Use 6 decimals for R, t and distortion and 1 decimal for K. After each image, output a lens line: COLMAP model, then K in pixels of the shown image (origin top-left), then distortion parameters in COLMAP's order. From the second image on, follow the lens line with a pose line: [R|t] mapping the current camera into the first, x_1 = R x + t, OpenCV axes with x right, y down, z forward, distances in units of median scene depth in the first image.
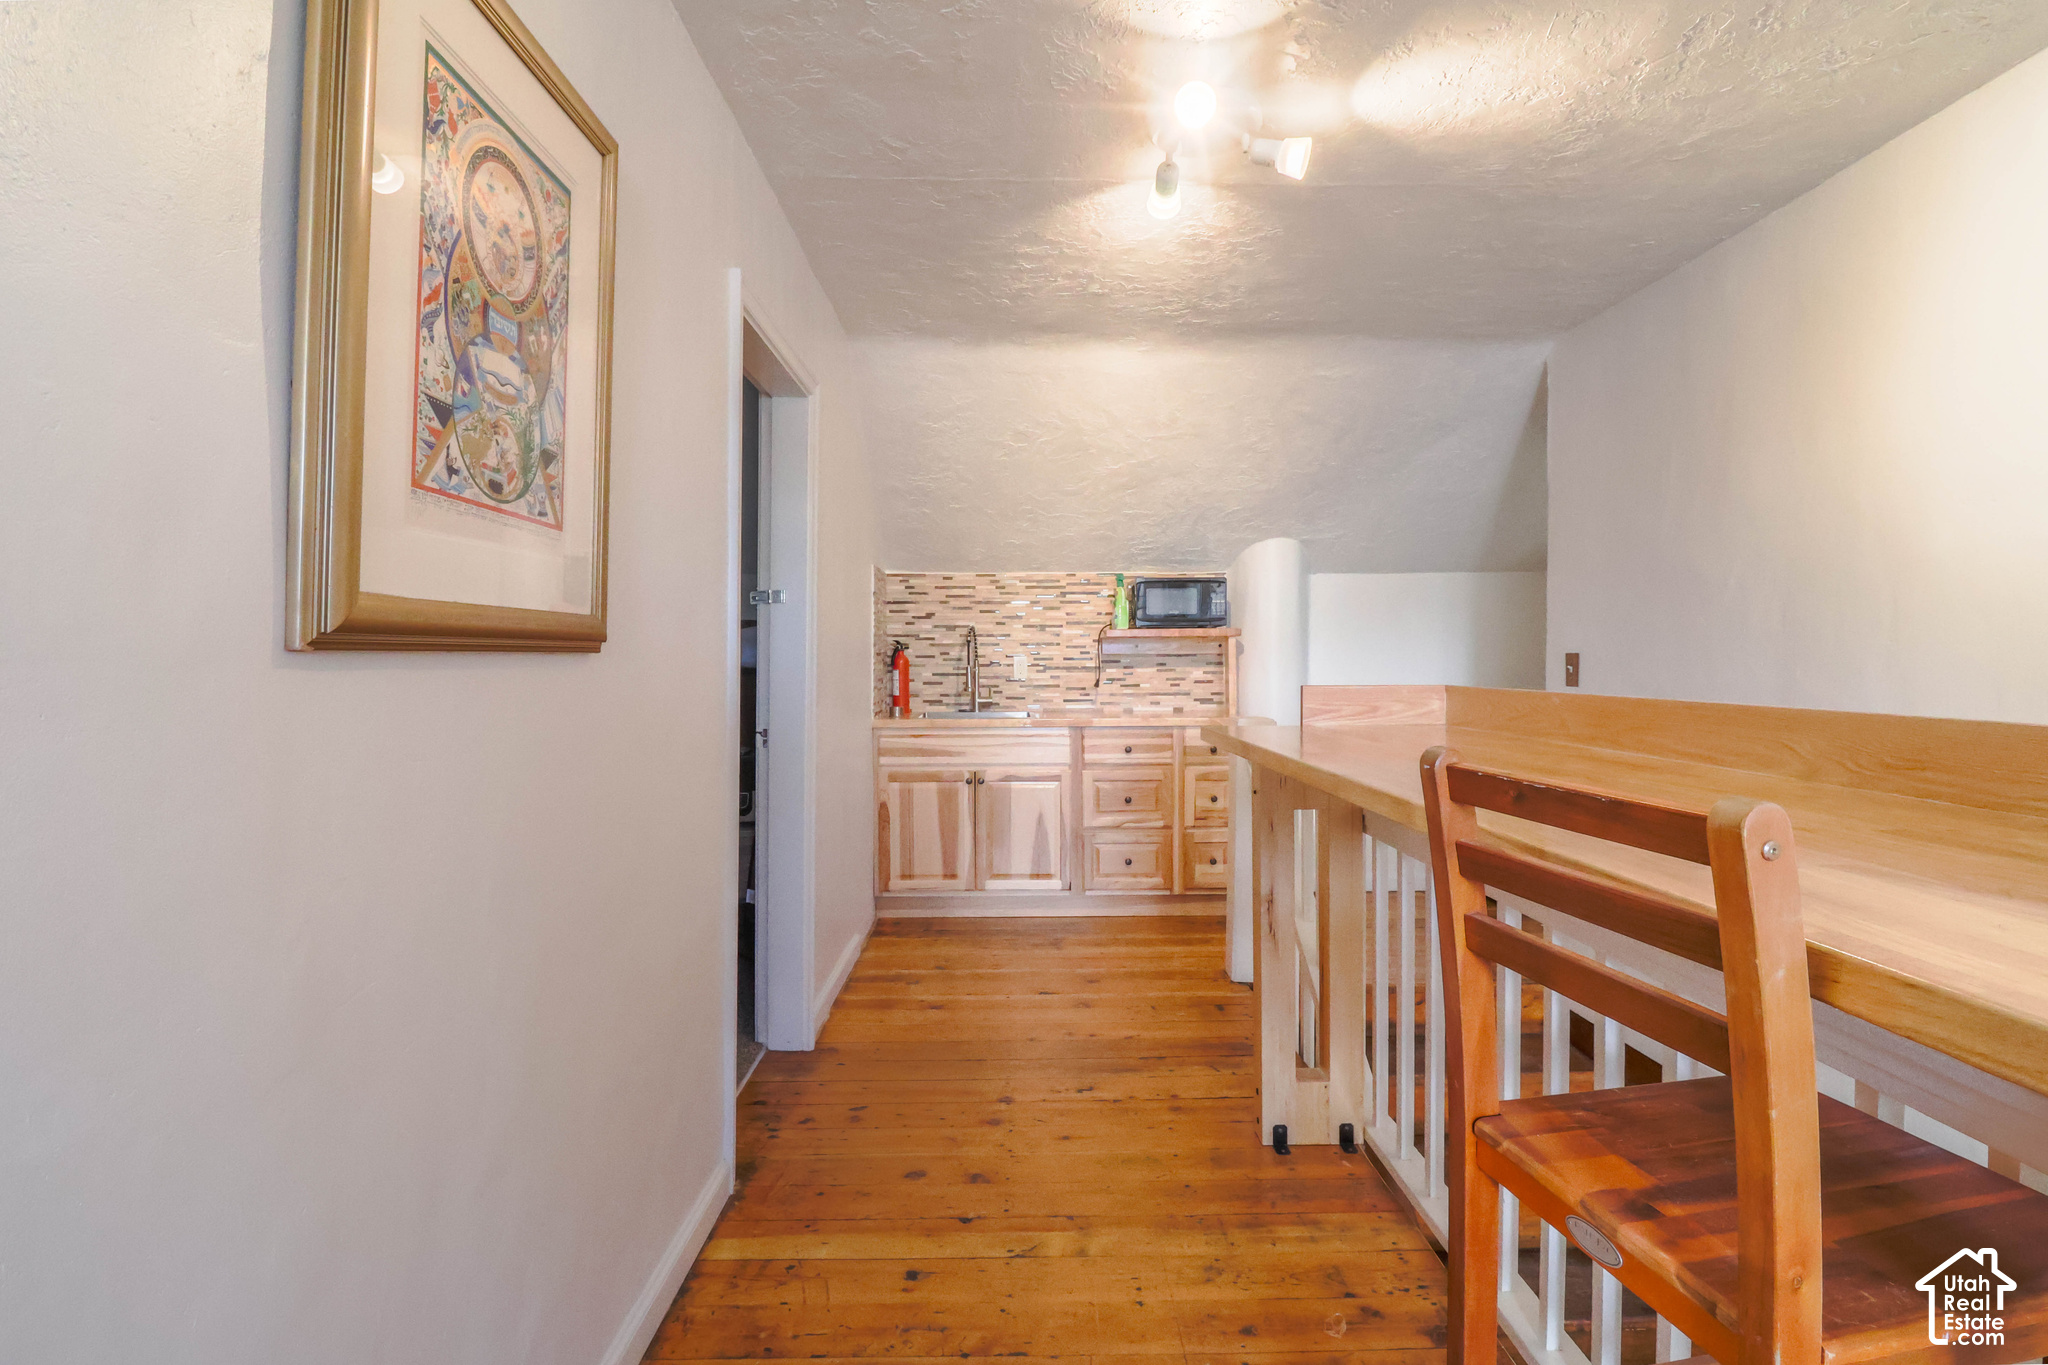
lens RADIAL K [[980.4, 0, 1024.0], [0, 980.4, 682.5], [0, 0, 1]] dist [0.002670, -0.017035]
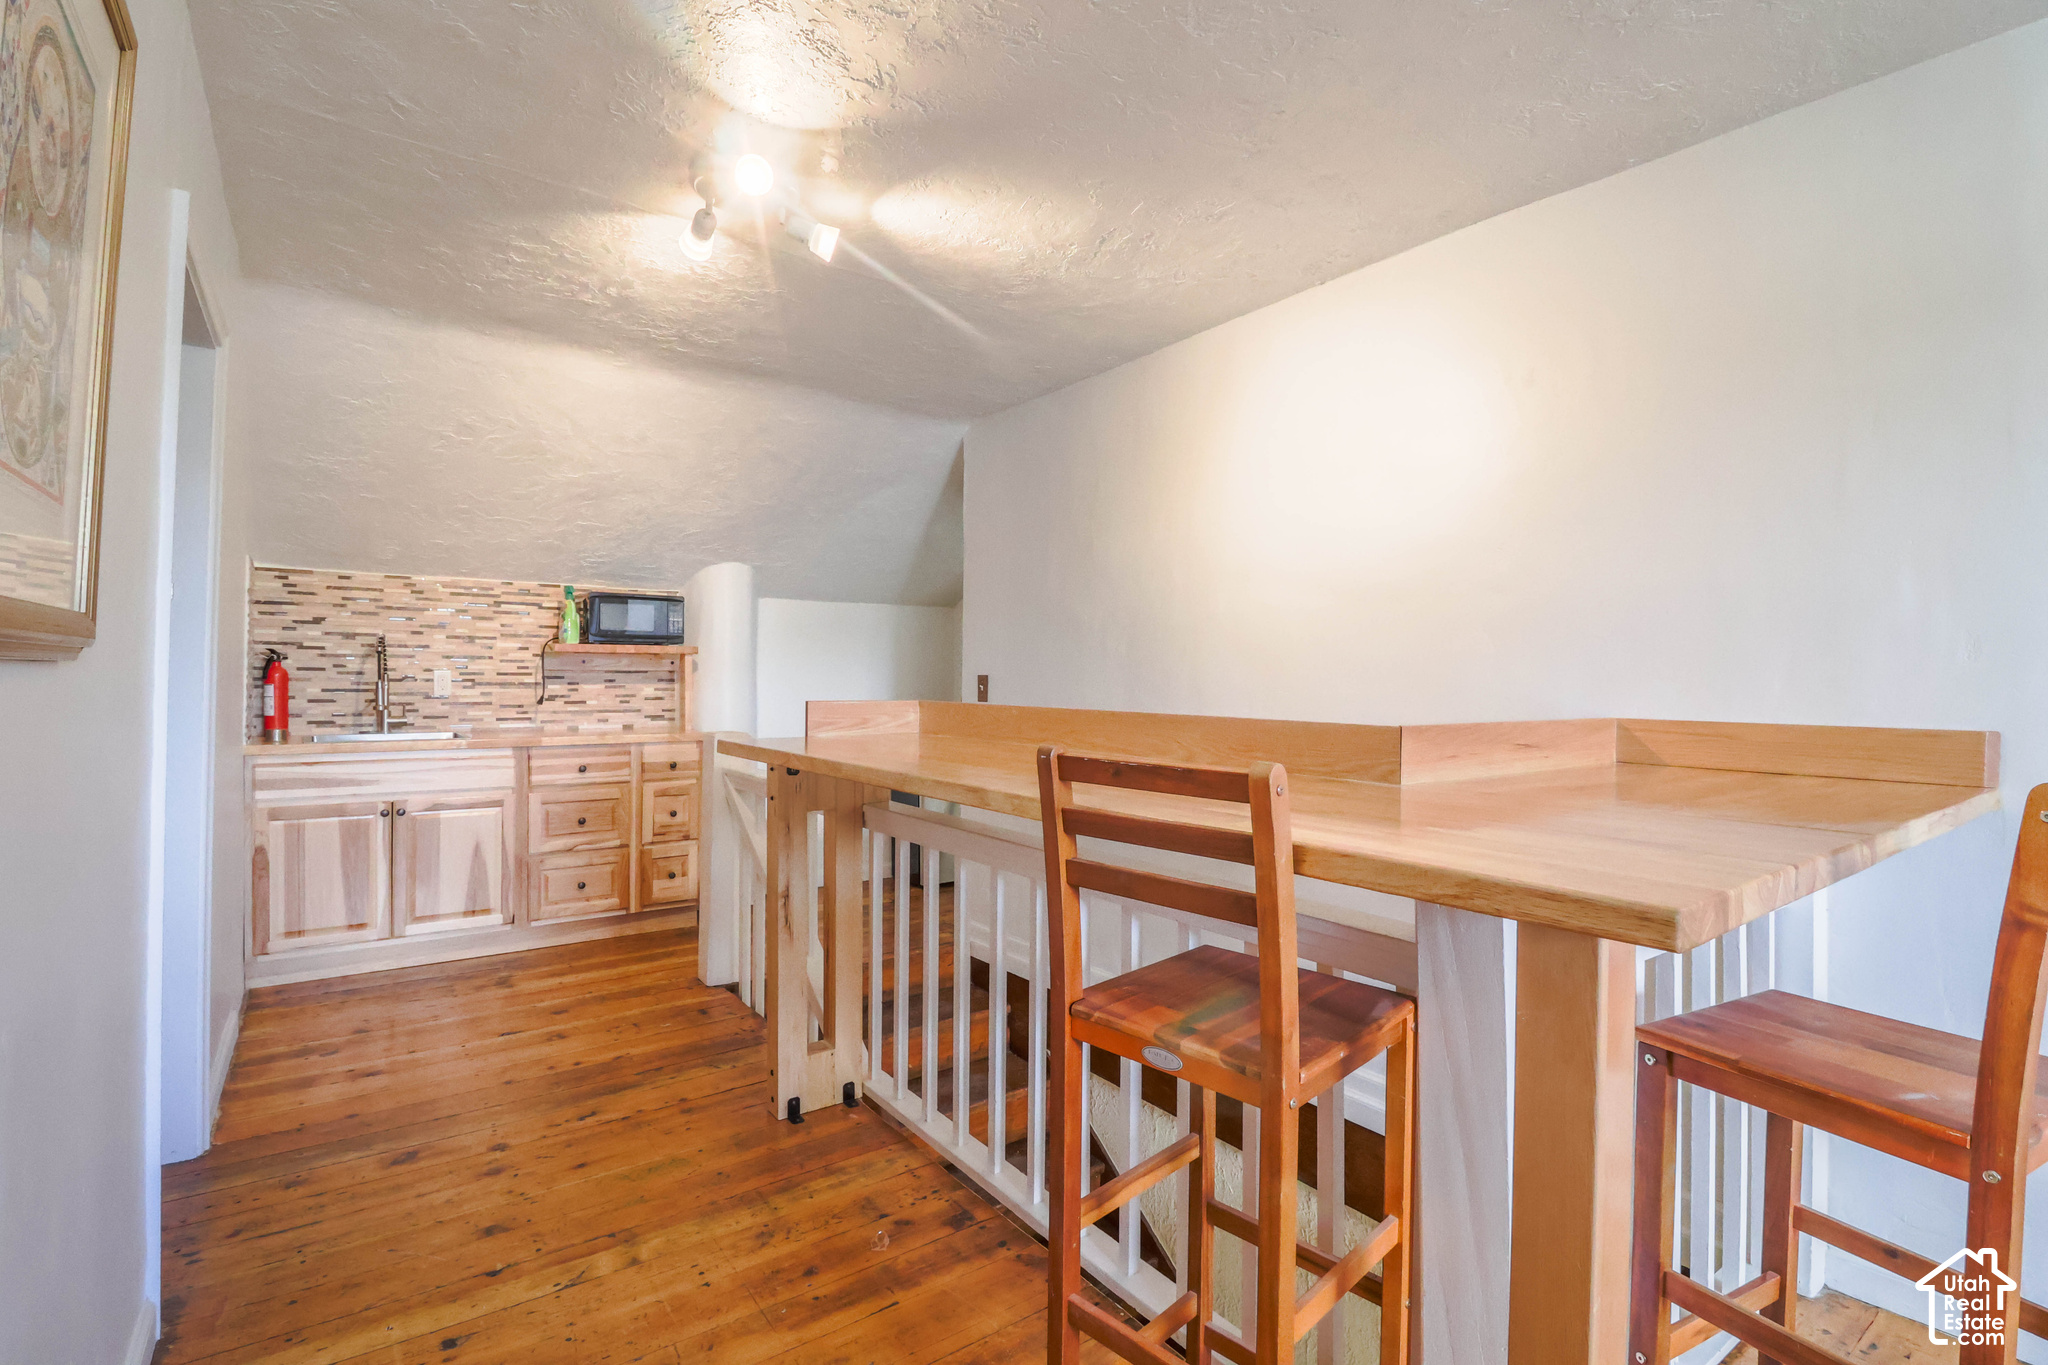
lens RADIAL K [[962.2, 0, 1024.1], [0, 962.2, 685.1], [0, 0, 1]] dist [-0.000237, -0.015093]
pose [[0.809114, 0.006955, 0.587611, -0.118958], [0.002132, 0.999889, -0.014770, 0.001120], [-0.587648, 0.013203, 0.809009, -0.026964]]
